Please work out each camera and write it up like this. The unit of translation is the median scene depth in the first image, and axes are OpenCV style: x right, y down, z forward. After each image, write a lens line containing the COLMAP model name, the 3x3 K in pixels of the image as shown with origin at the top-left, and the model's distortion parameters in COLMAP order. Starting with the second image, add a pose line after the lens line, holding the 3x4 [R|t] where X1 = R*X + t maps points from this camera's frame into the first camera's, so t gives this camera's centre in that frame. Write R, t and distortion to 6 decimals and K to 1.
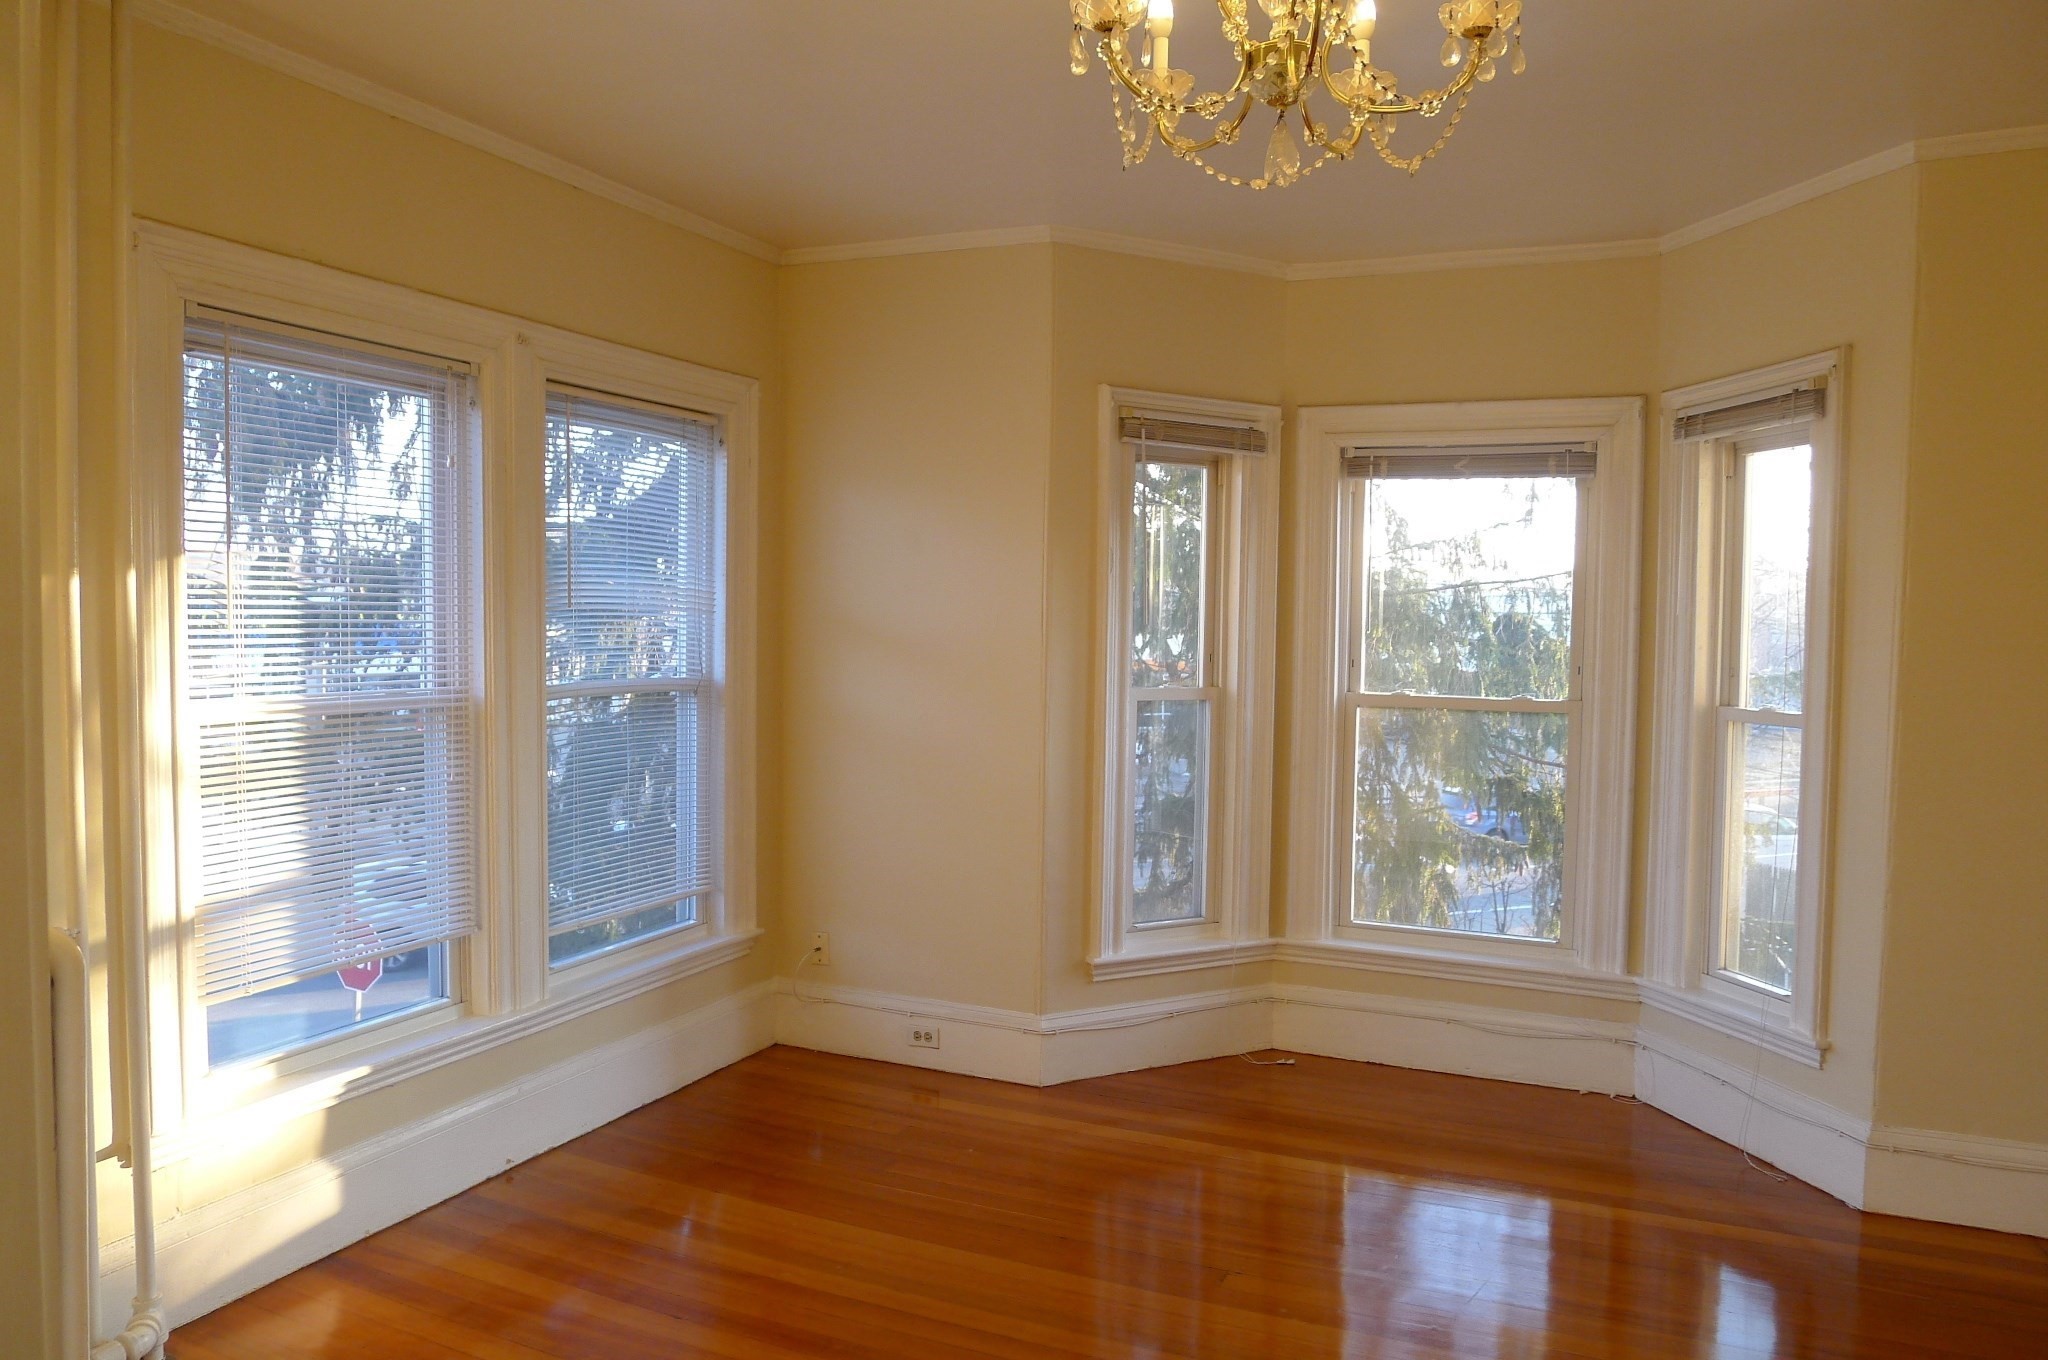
lens RADIAL K [[1409.3, 0, 1007.3], [0, 1409.3, 681.2], [0, 0, 1]] dist [-0.049714, 0.004913]
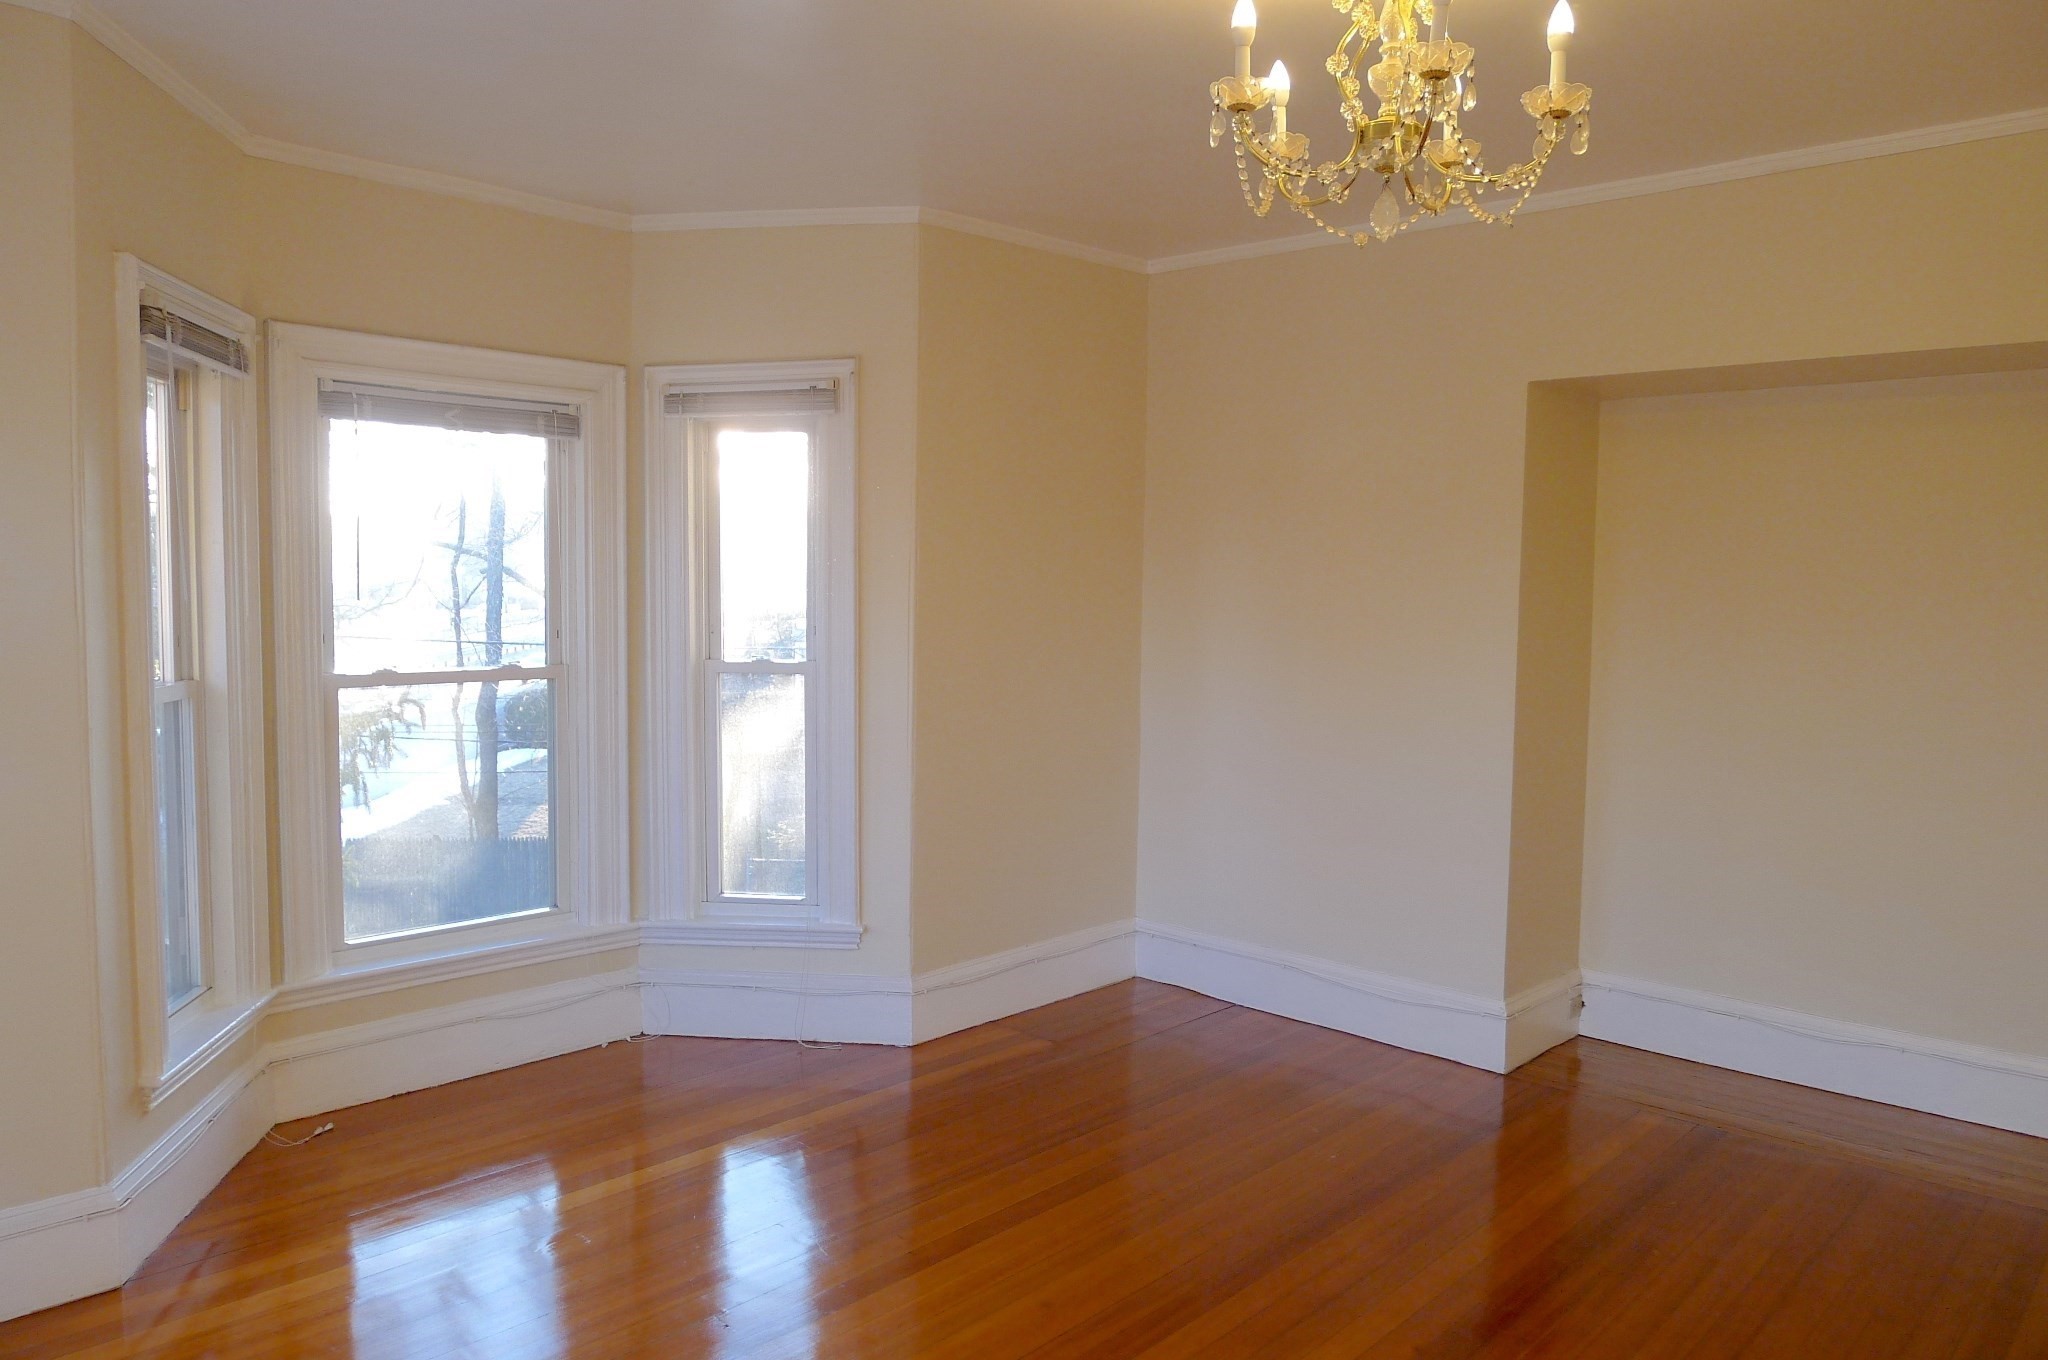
lens RADIAL K [[1409.3, 0, 1020.2], [0, 1409.3, 663.6], [0, 0, 1]] dist [-0.049714, 0.004913]
pose [[0.342449, -0.067141, 0.937134, -0.440532], [0.041713, 0.997546, 0.056226, -0.030312], [-0.938610, 0.019836, 0.344409, 0.369638]]
